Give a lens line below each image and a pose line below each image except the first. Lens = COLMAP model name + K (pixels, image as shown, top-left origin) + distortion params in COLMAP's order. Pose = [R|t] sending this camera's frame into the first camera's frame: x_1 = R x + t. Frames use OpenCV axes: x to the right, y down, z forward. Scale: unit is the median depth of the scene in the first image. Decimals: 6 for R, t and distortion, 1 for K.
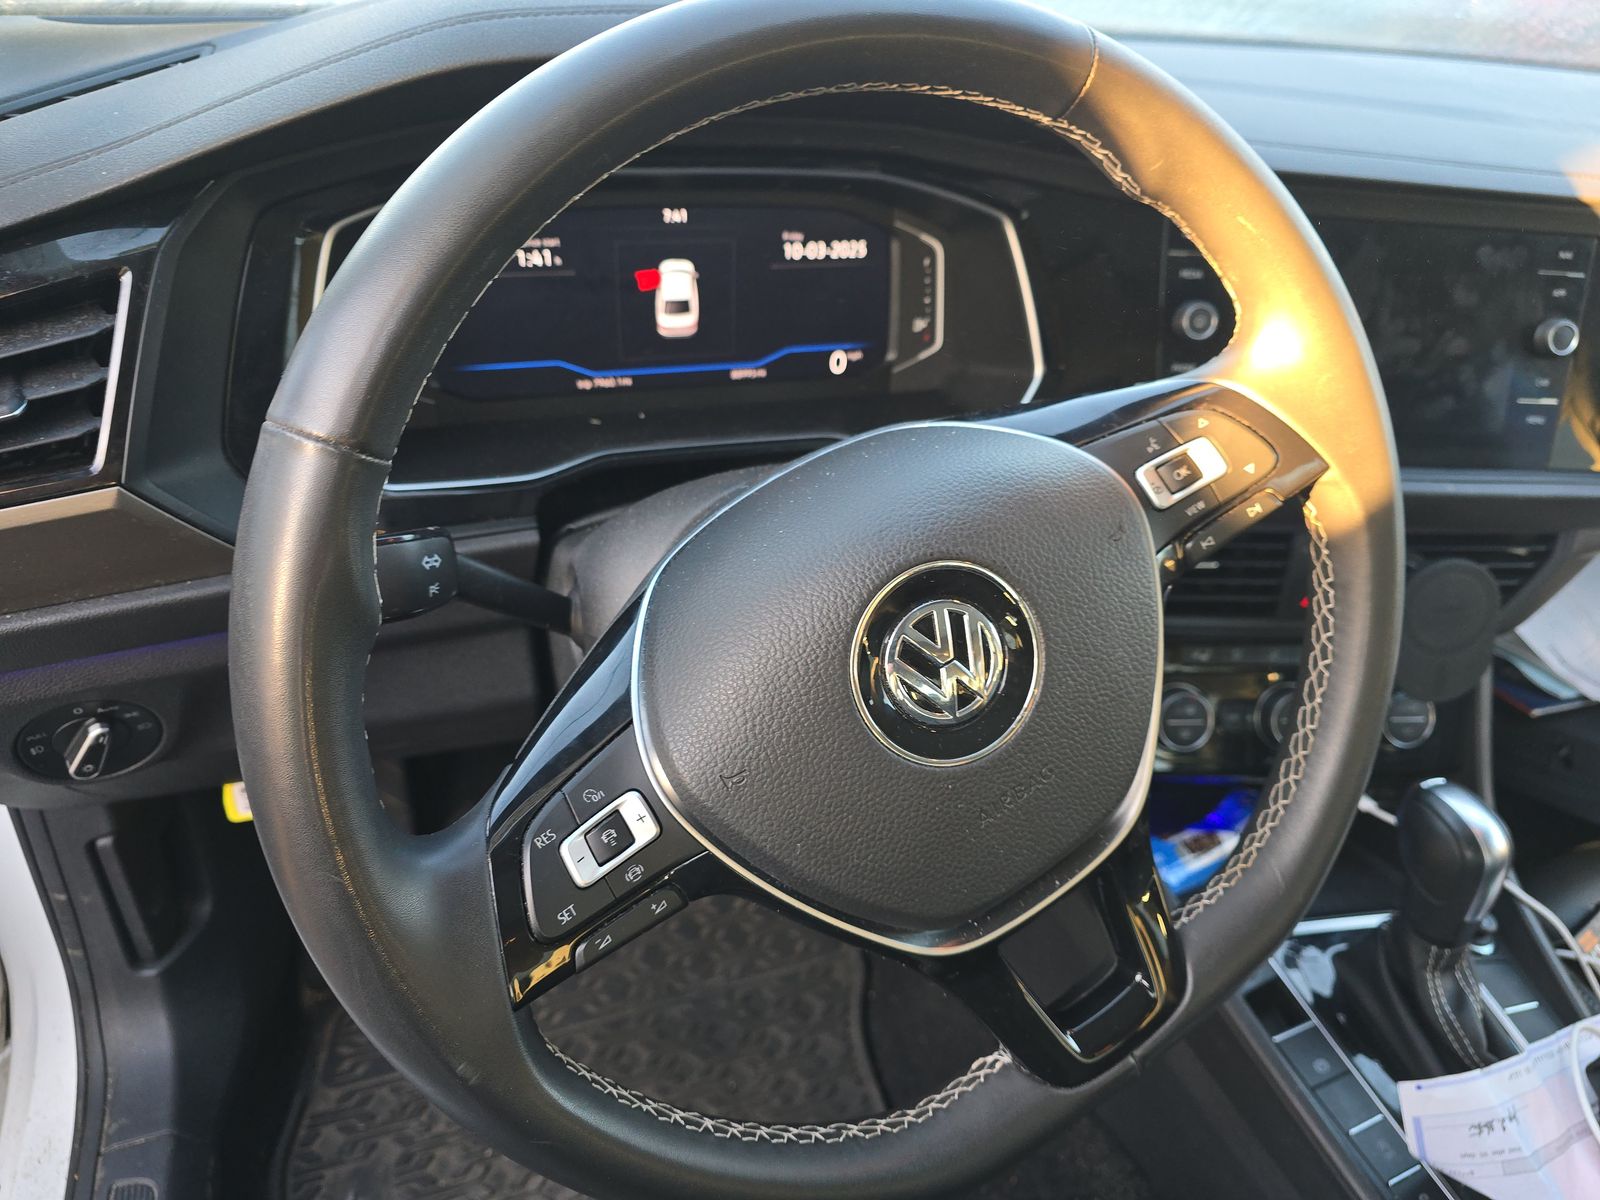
lens RADIAL K [[1065.6, 0, 810.4], [0, 1065.6, 600.8], [0, 0, 1]] dist [0.055634, 0.001387]
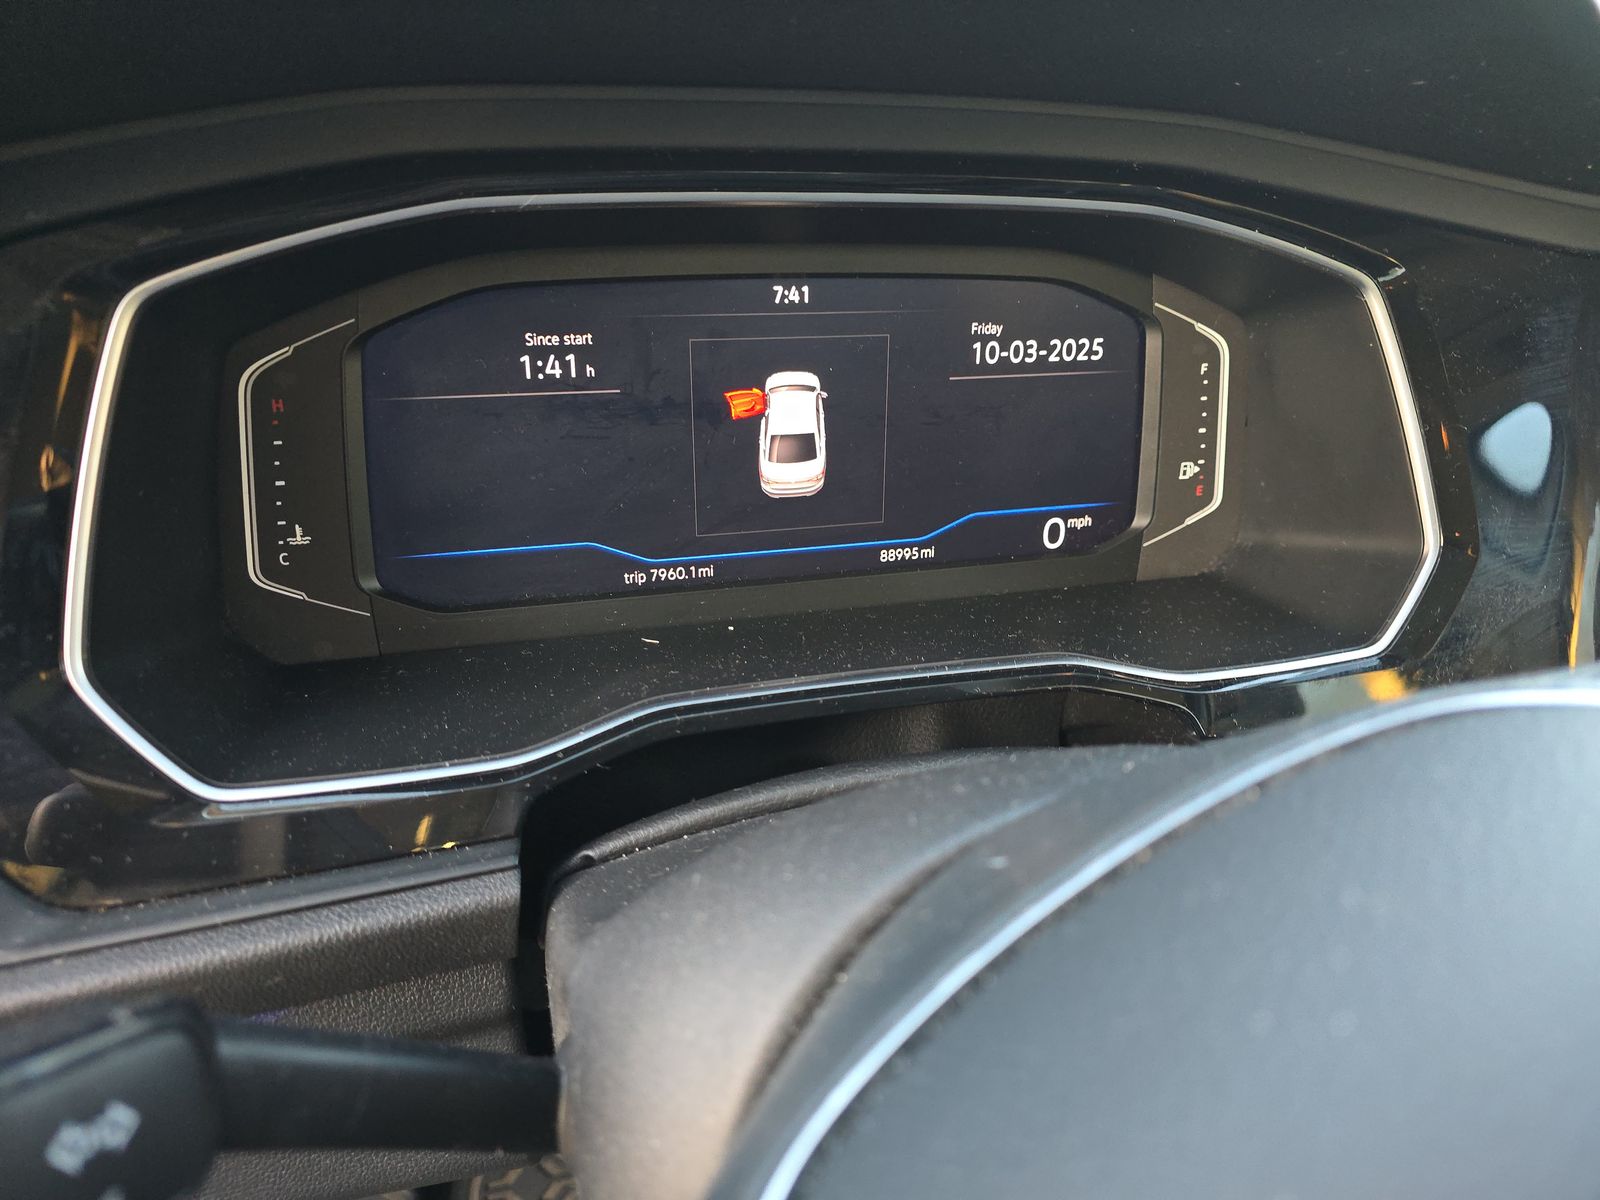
lens RADIAL K [[1065.6, 0, 798.4], [0, 1065.6, 596.3], [0, 0, 1]] dist [0.055634, 0.001387]
pose [[0.995536, -0.012451, -0.093562, -0.065554], [-0.002881, 0.986790, -0.161978, -0.095971], [0.094343, 0.161524, 0.982349, 0.427082]]
